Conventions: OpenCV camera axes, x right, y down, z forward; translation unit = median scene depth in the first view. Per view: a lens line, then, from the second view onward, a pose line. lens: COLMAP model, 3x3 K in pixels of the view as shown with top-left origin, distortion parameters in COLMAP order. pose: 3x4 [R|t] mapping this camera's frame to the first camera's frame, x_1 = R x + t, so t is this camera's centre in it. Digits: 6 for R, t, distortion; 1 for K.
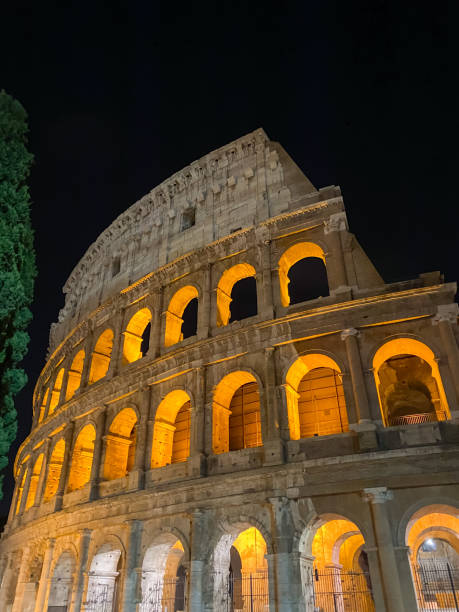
lens RADIAL K [[487.8, 0, 234.4], [0, 487.8, 306.0], [0, 0, 1]] dist [0.054639, -0.034850]
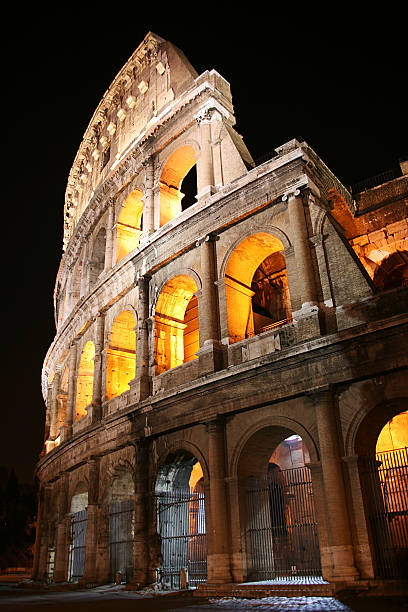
lens RADIAL K [[529.6, 0, 206.9], [0, 529.6, 303.8], [0, 0, 1]] dist [-0.126953, 0.082316]
pose [[0.927086, -0.194029, -0.320725, 0.463423], [0.229374, 0.970368, 0.075982, 0.082289], [0.296479, -0.144008, 0.944120, 0.124398]]
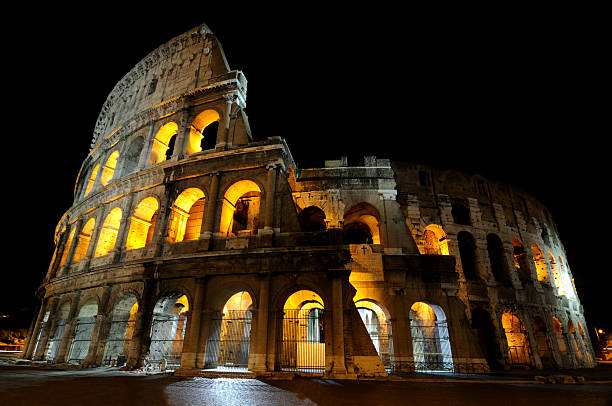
lens RADIAL K [[330.4, 0, 304.6], [0, 330.4, 206.8], [0, 0, 1]] dist [-0.005172, -0.007495]
pose [[0.996580, 0.053784, 0.062728, 0.405614], [-0.062545, 0.987112, 0.147301, -0.010930], [-0.053997, -0.150720, 0.987101, -0.004762]]
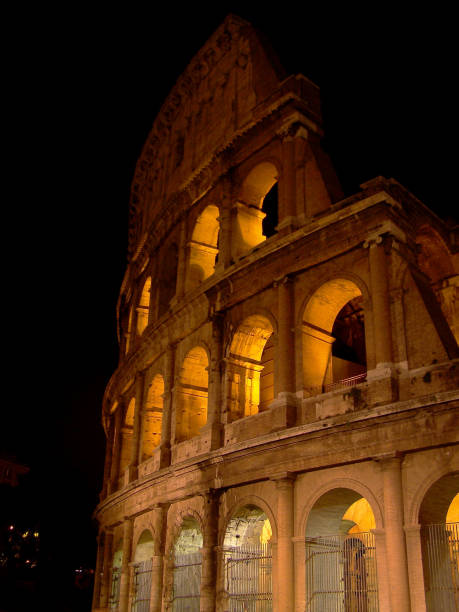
lens RADIAL K [[707.0, 0, 235.1], [0, 707.0, 306.1], [0, 0, 1]] dist [-0.104147, 0.000000]
pose [[0.889873, -0.166170, -0.424869, 0.581941], [0.219520, 0.972365, 0.079476, -0.012576], [0.399921, -0.163991, 0.901759, -0.040205]]
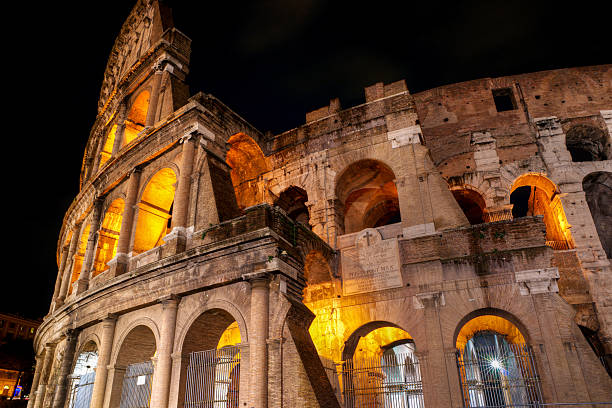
lens RADIAL K [[446.5, 0, 303.7], [0, 446.5, 217.9], [0, 0, 1]] dist [-0.051713, 0.014838]
pose [[0.945379, -0.154079, -0.287259, 0.753042], [0.186851, 0.978236, 0.090227, 0.119520], [0.267105, -0.138973, 0.953594, 0.178821]]
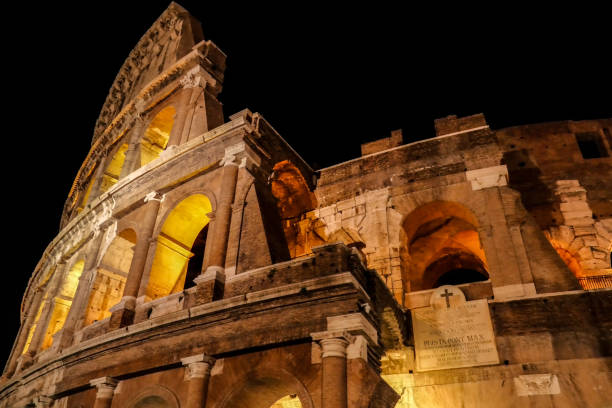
lens RADIAL K [[505.2, 0, 307.5], [0, 505.2, 182.4], [0, 0, 1]] dist [-0.011096, 0.009498]
pose [[0.961163, -0.136966, -0.239595, 0.641770], [0.118379, 0.988846, -0.090388, 0.126328], [0.249302, 0.058515, 0.966656, 0.206631]]
